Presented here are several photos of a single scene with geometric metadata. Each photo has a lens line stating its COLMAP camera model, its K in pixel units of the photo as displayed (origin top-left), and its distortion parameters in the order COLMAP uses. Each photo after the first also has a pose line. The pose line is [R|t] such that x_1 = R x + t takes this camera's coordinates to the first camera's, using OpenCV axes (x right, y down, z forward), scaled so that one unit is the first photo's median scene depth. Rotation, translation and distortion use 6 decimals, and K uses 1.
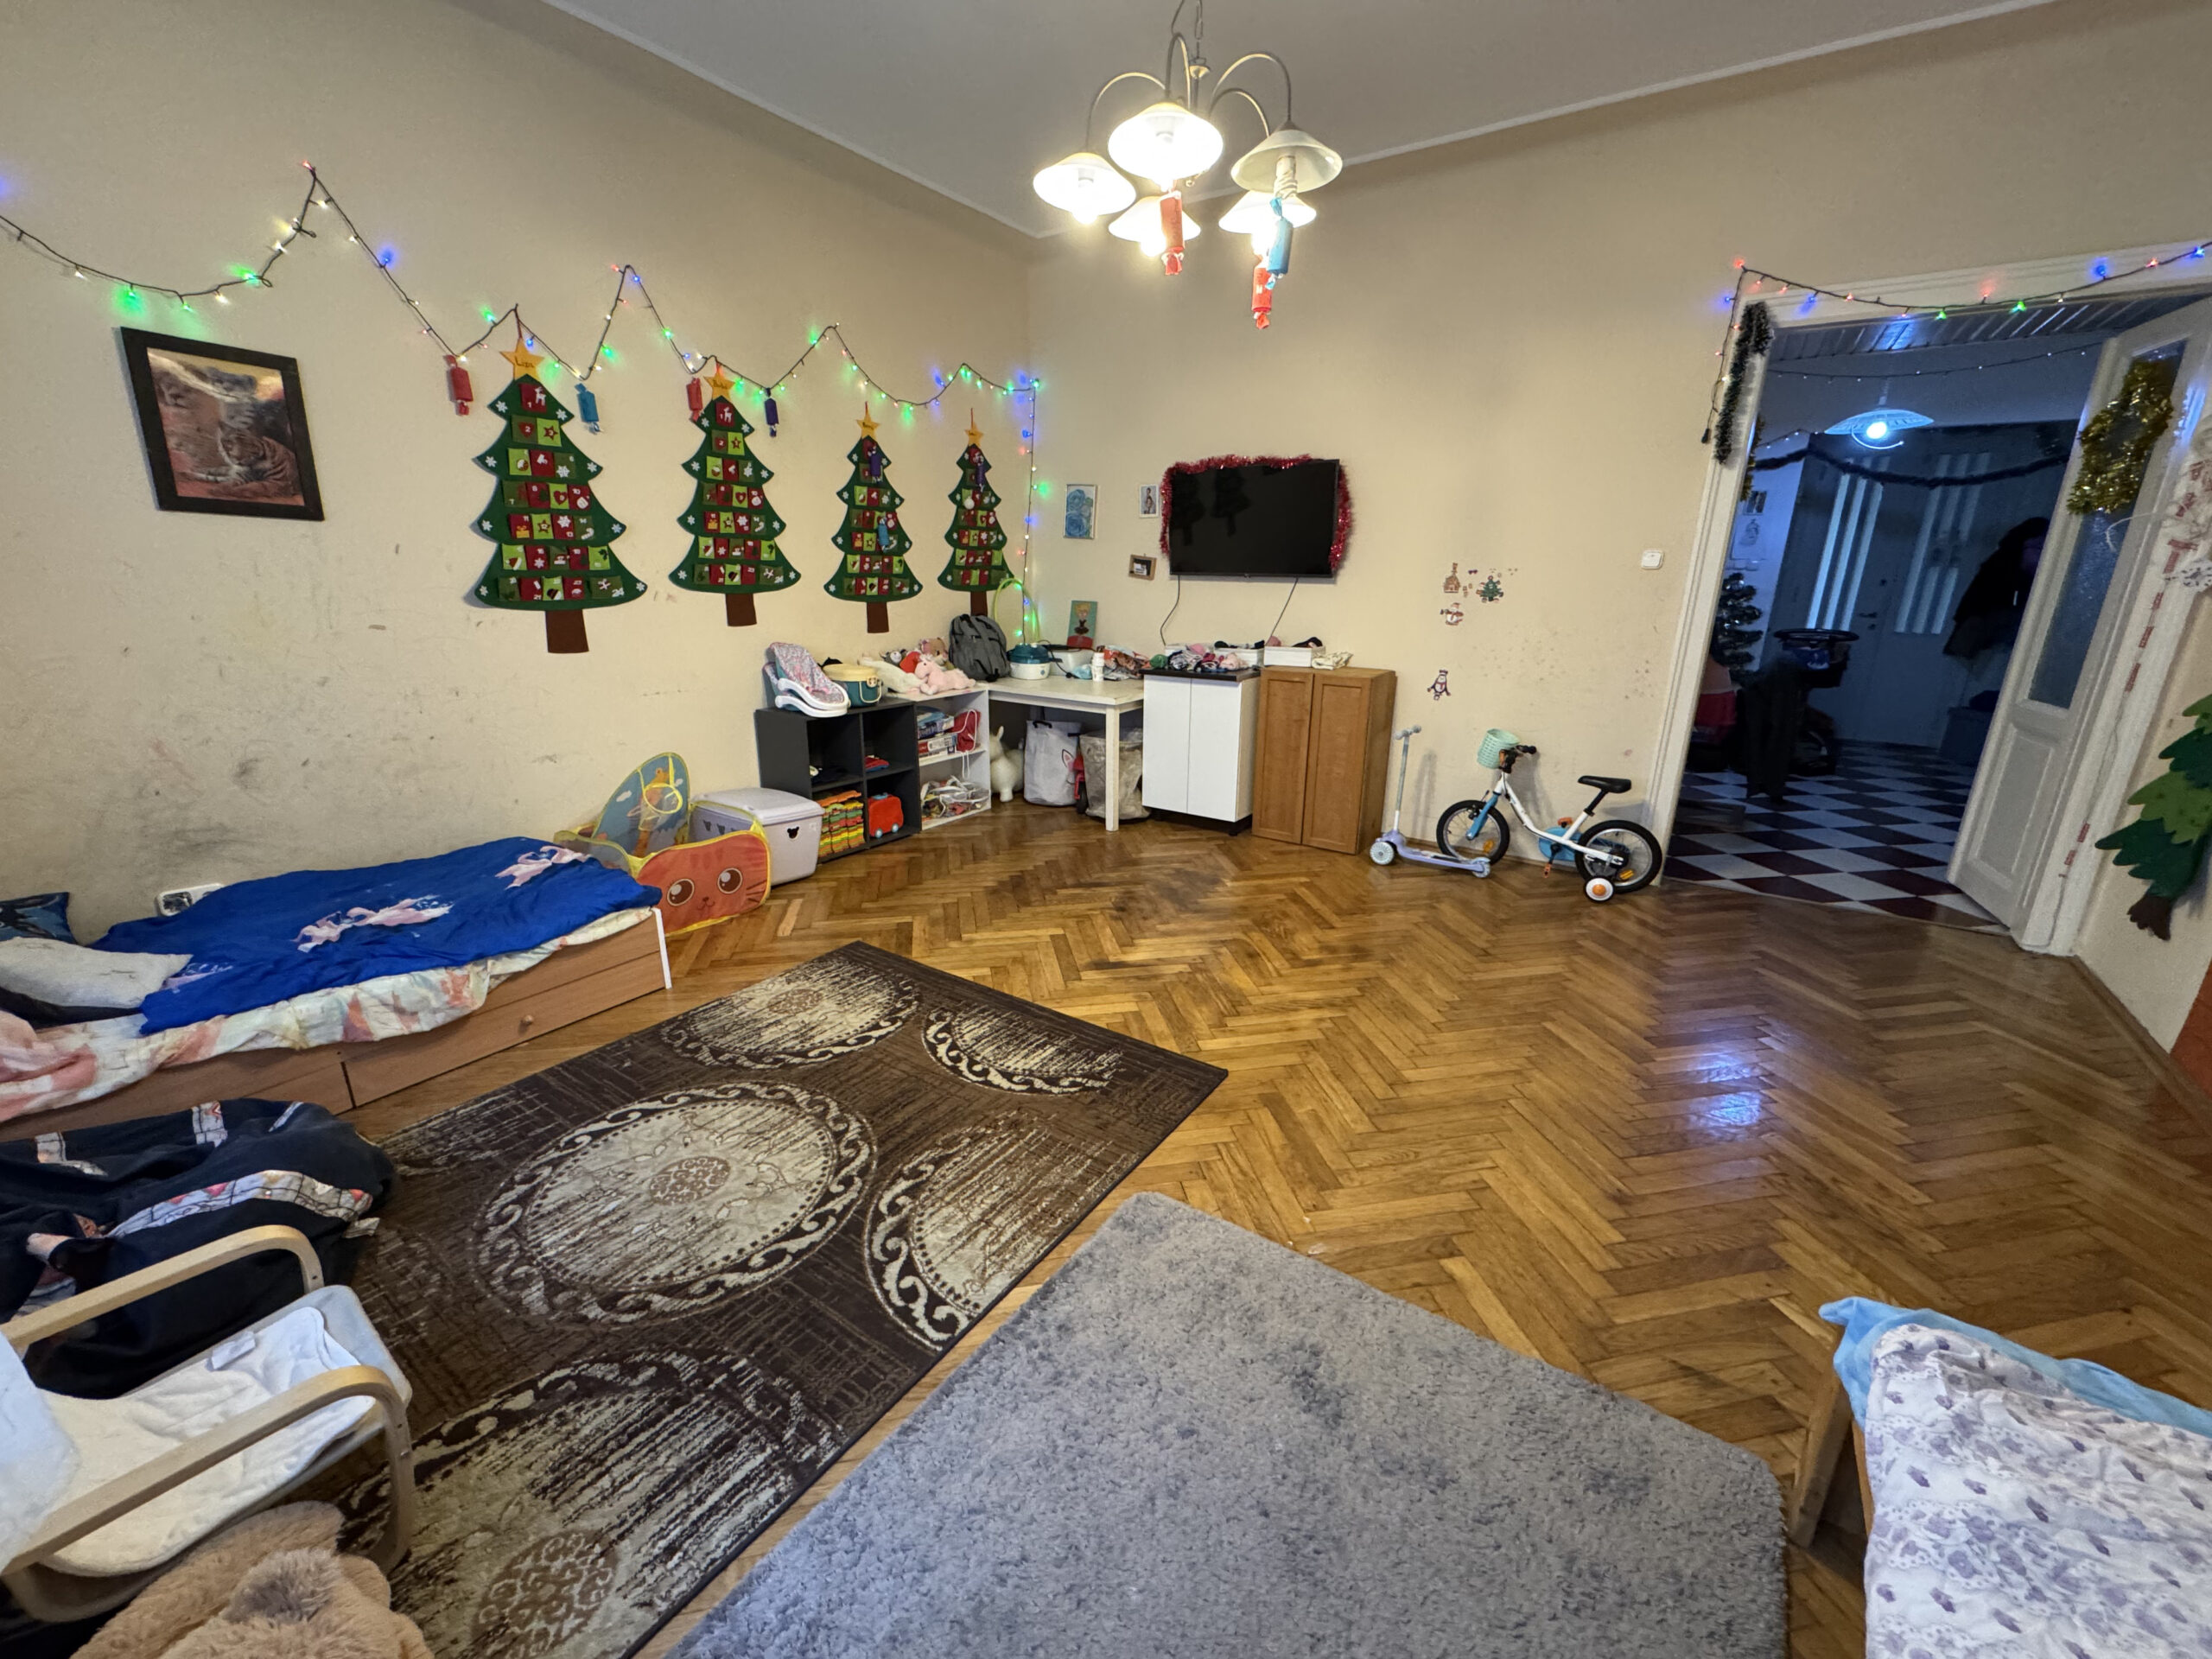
lens RADIAL K [[885.6, 0, 1102.0], [0, 885.6, 827.9], [0, 0, 1]] dist [-0.003341, 0.000550]
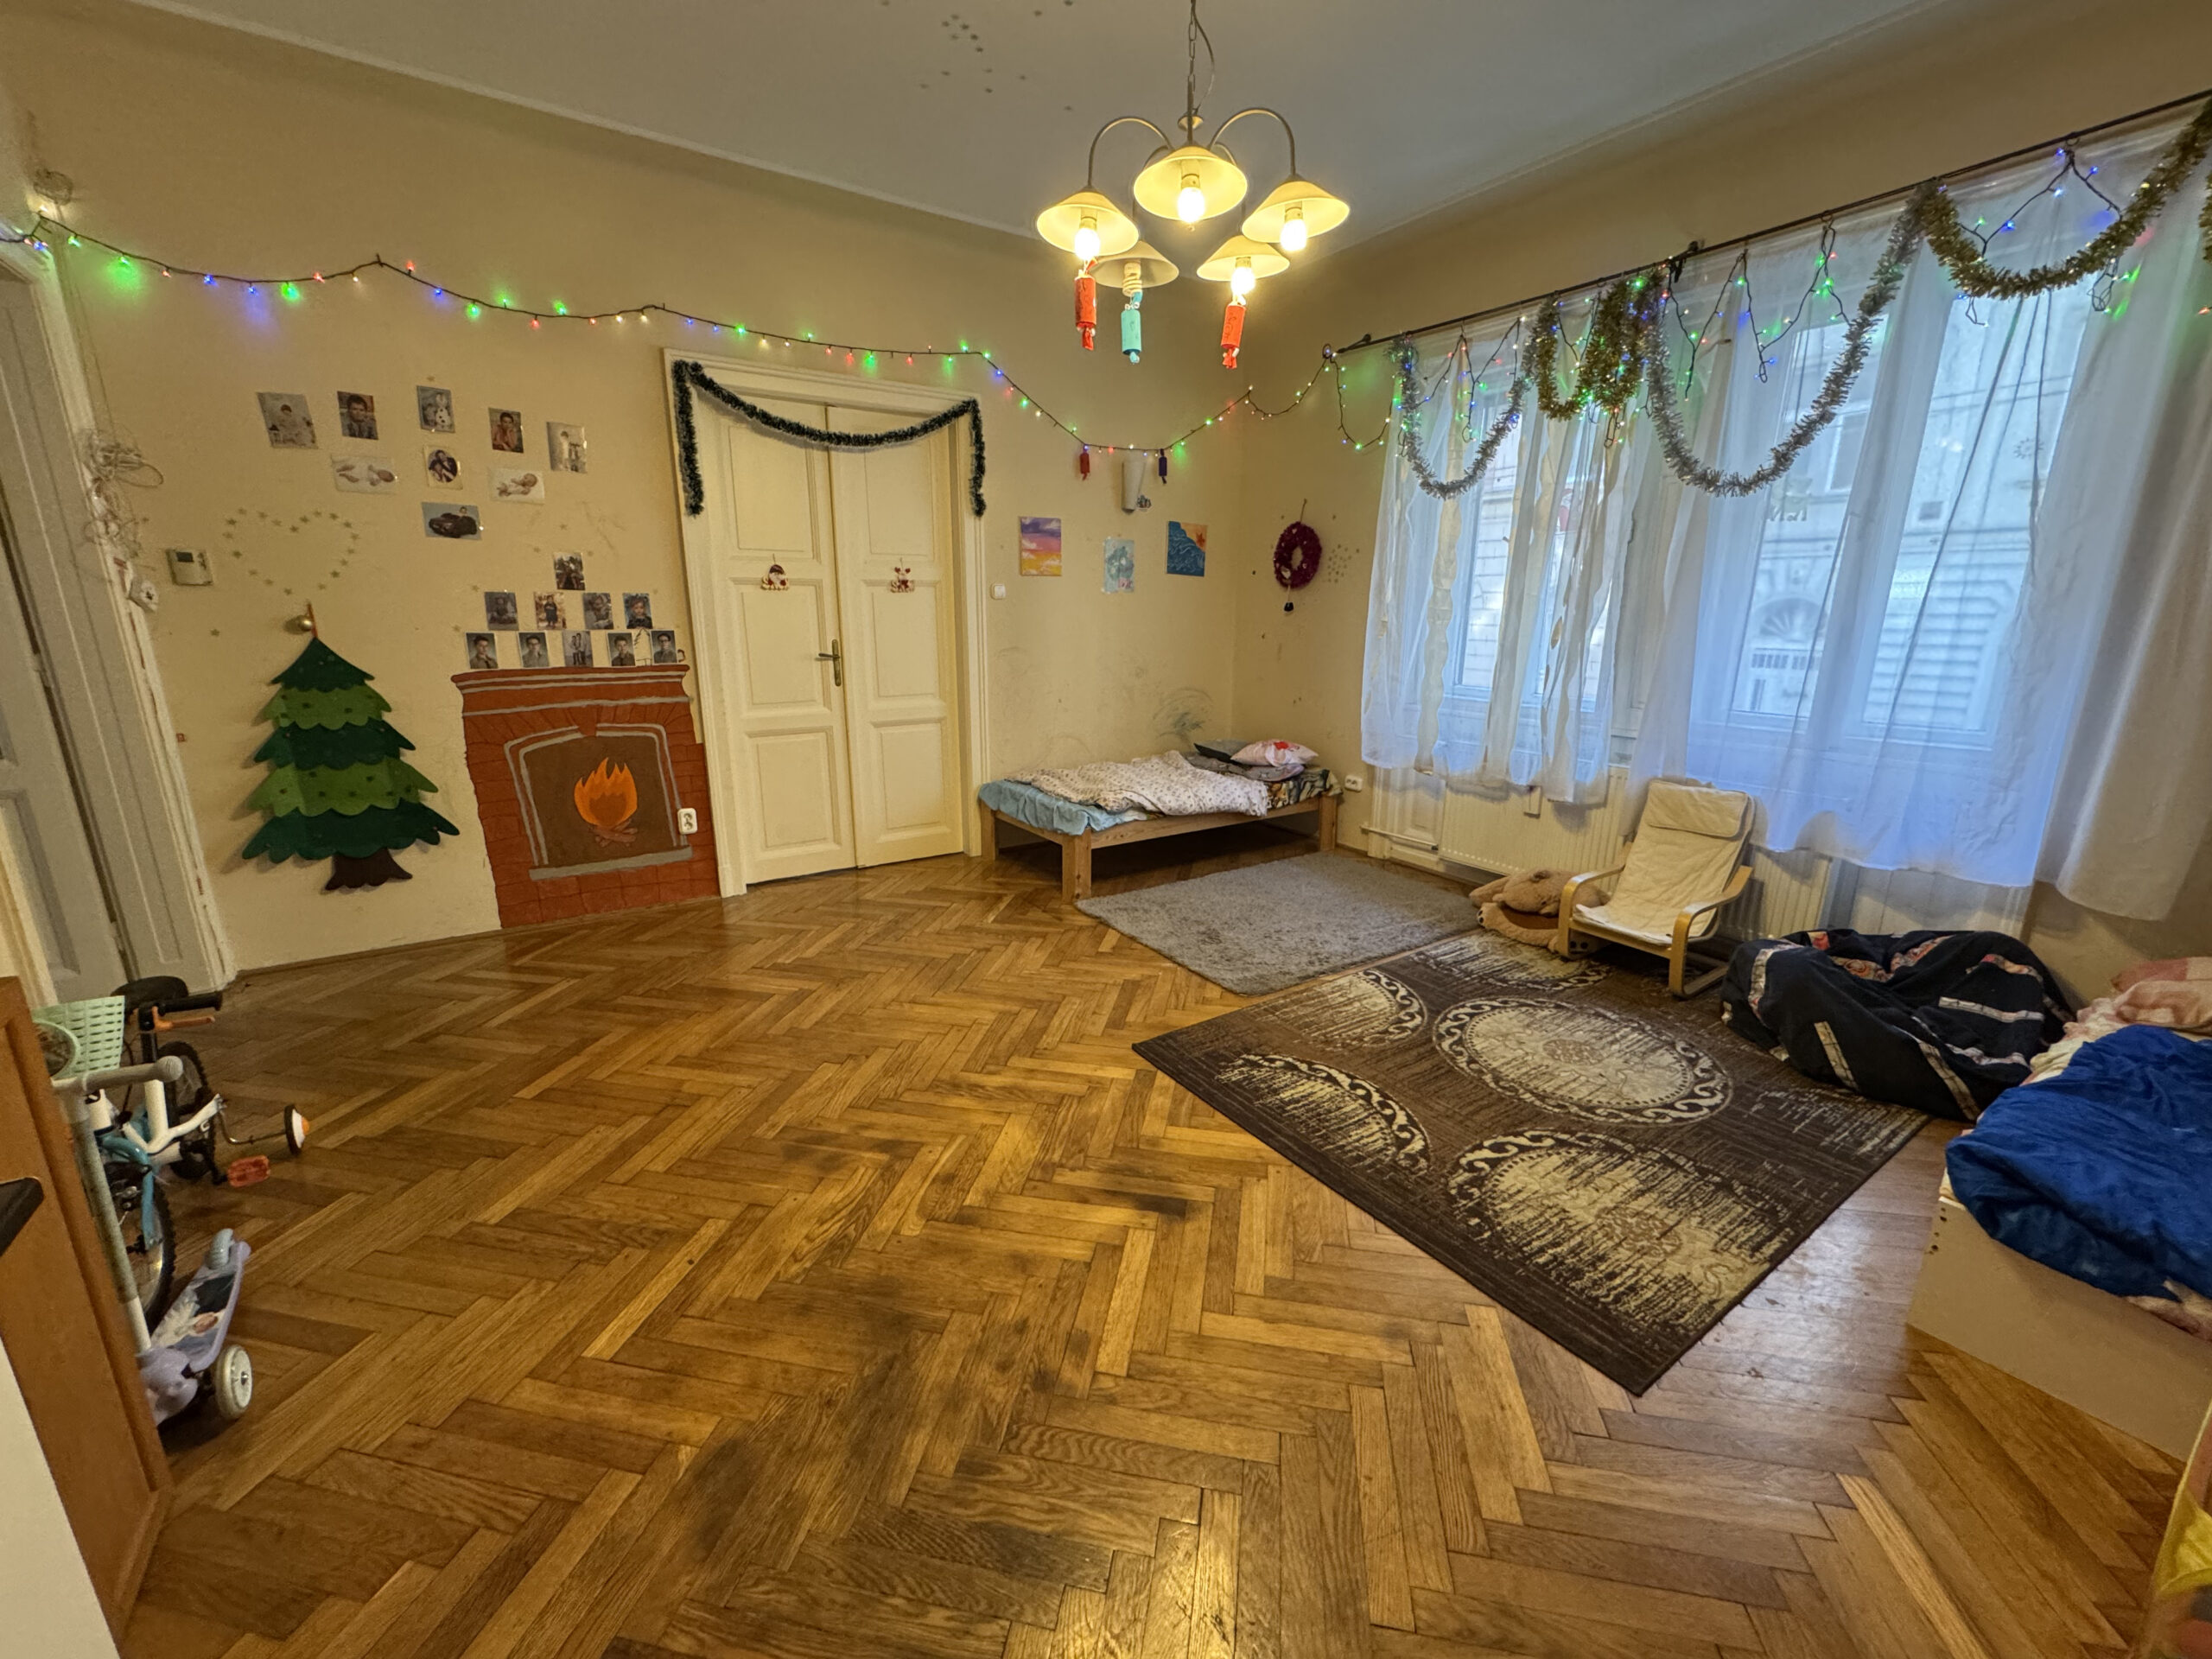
lens RADIAL K [[885.6, 0, 1102.0], [0, 885.6, 827.9], [0, 0, 1]] dist [-0.003341, 0.000550]
pose [[-0.929249, -0.105283, 0.354135, -0.192871], [0.089275, 0.866143, 0.491758, -0.523399], [-0.358505, 0.488581, -0.795463, 1.775785]]
